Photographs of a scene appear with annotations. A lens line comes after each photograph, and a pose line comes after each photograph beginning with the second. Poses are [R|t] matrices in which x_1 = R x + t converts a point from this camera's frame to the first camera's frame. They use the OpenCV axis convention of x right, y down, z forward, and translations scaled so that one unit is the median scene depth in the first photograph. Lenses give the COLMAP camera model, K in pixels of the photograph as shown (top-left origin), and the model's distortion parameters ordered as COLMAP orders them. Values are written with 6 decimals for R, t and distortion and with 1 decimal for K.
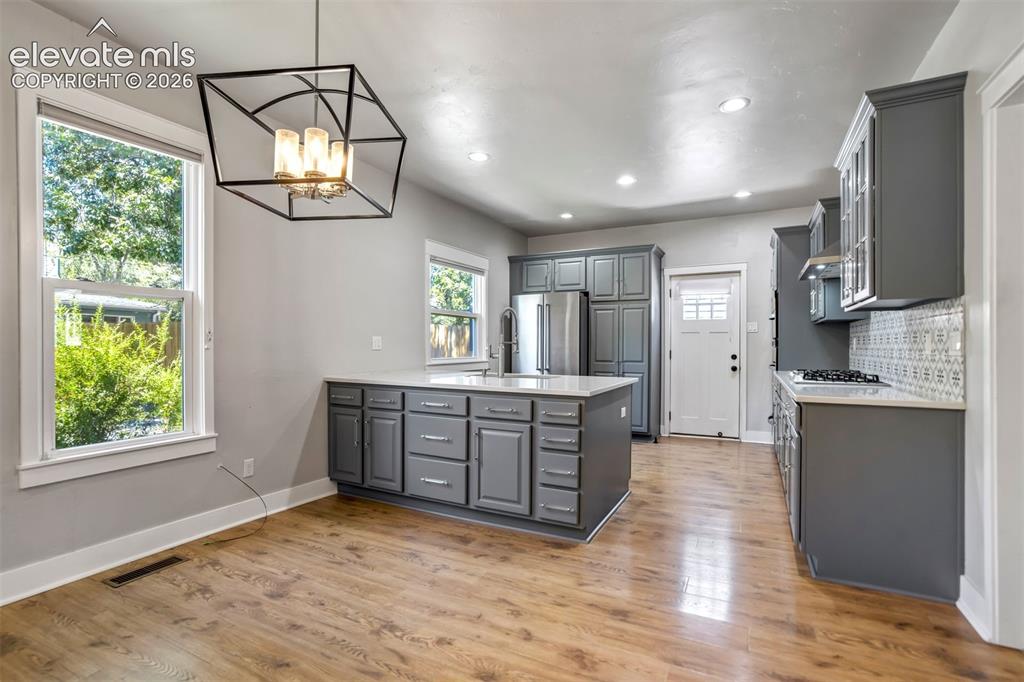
lens RADIAL K [[480.2, 0, 506.6], [0, 480.2, 345.5], [0, 0, 1]] dist [-0.042897, 0.024014]
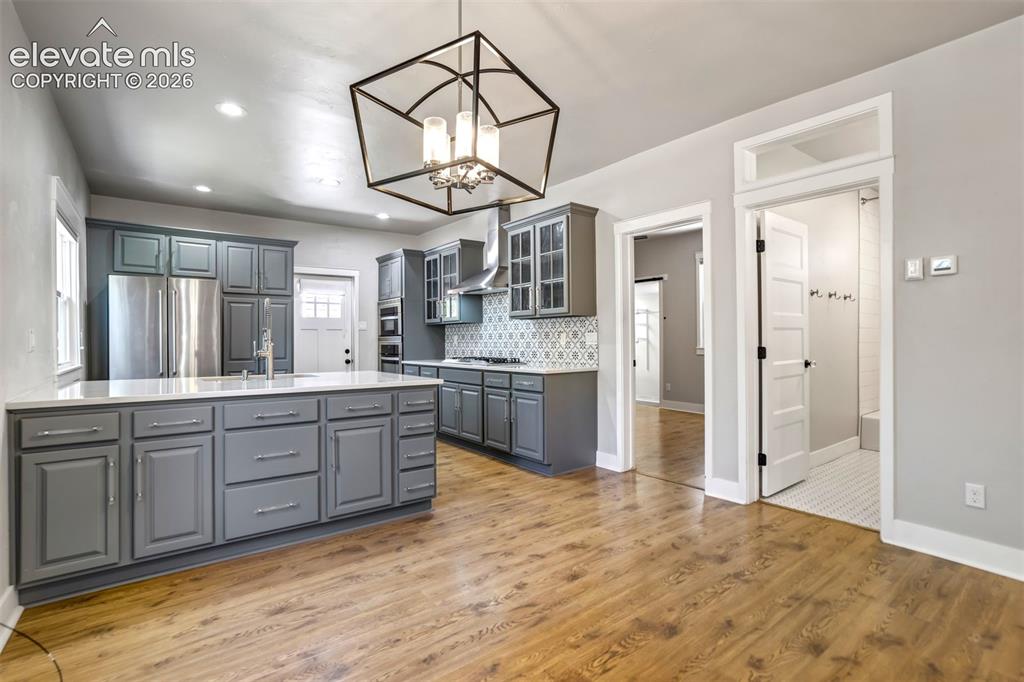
lens RADIAL K [[480.2, 0, 506.6], [0, 480.2, 345.5], [0, 0, 1]] dist [-0.042897, 0.024014]
pose [[0.431322, -0.013955, 0.902090, -0.676653], [0.006363, 0.999903, 0.012425, -0.003220], [-0.902176, 0.000381, 0.431369, 0.277142]]
